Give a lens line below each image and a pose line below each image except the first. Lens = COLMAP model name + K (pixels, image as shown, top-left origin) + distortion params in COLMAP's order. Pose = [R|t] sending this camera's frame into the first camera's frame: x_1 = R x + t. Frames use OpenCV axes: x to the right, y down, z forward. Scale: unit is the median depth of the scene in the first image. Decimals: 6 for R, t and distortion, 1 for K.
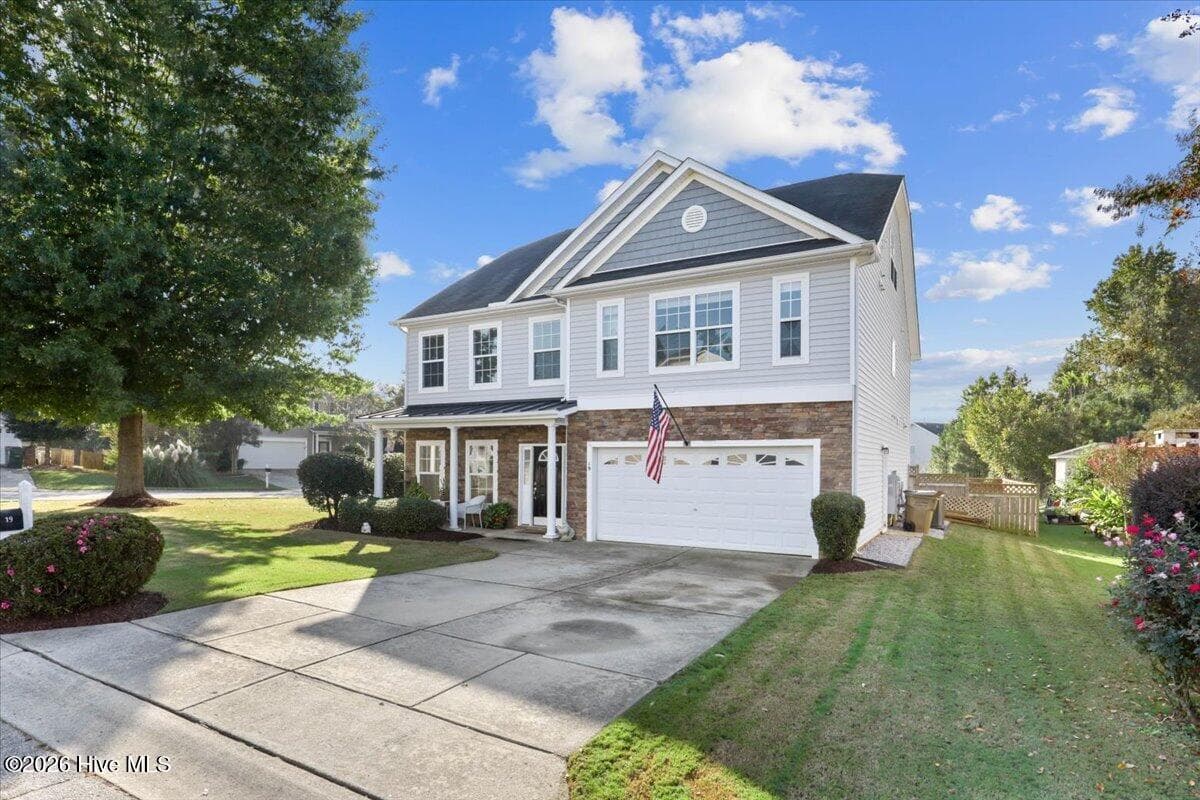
lens RADIAL K [[648.5, 0, 578.2], [0, 648.5, 468.9], [0, 0, 1]] dist [-0.034444, -0.000294]
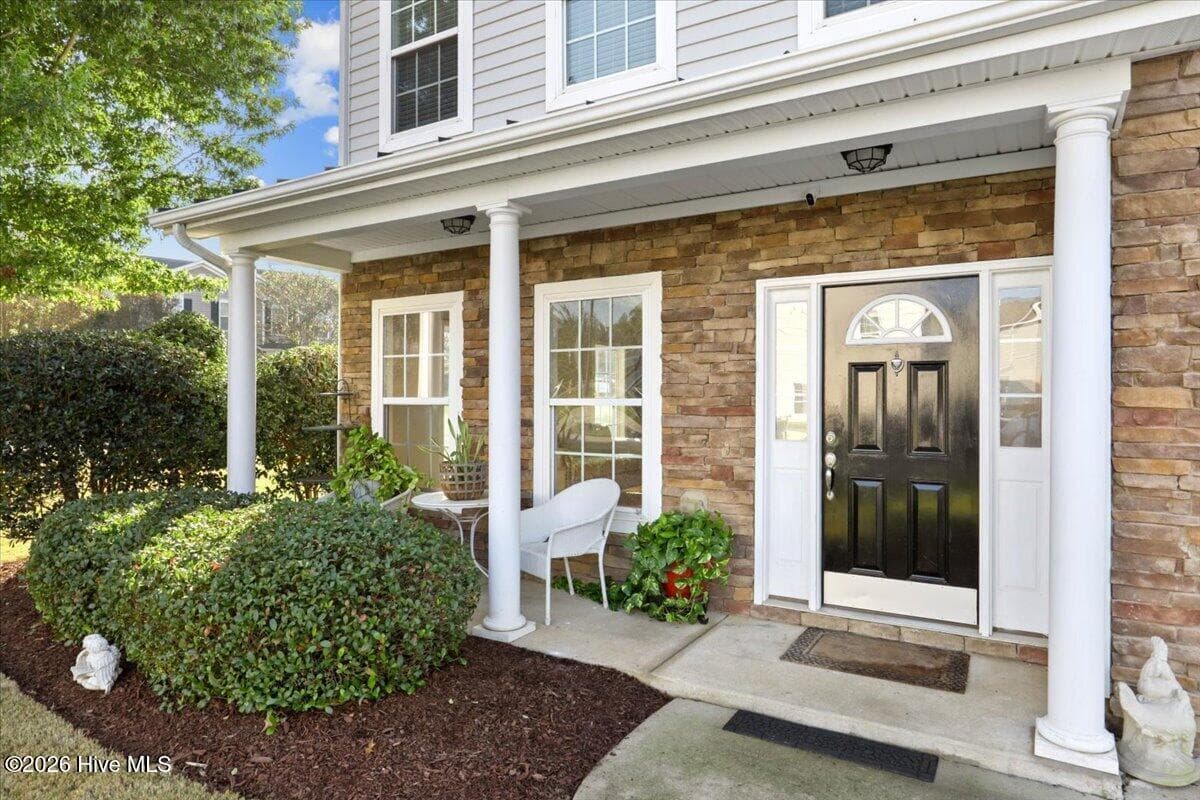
lens RADIAL K [[723.2, 0, 578.5], [0, 723.2, 394.4], [0, 0, 1]] dist [-0.004591, -0.000359]
pose [[0.999587, -0.008229, -0.027549, -0.158601], [0.007951, 0.999917, -0.010169, 0.008675], [0.027631, 0.009945, 0.999569, 0.735321]]
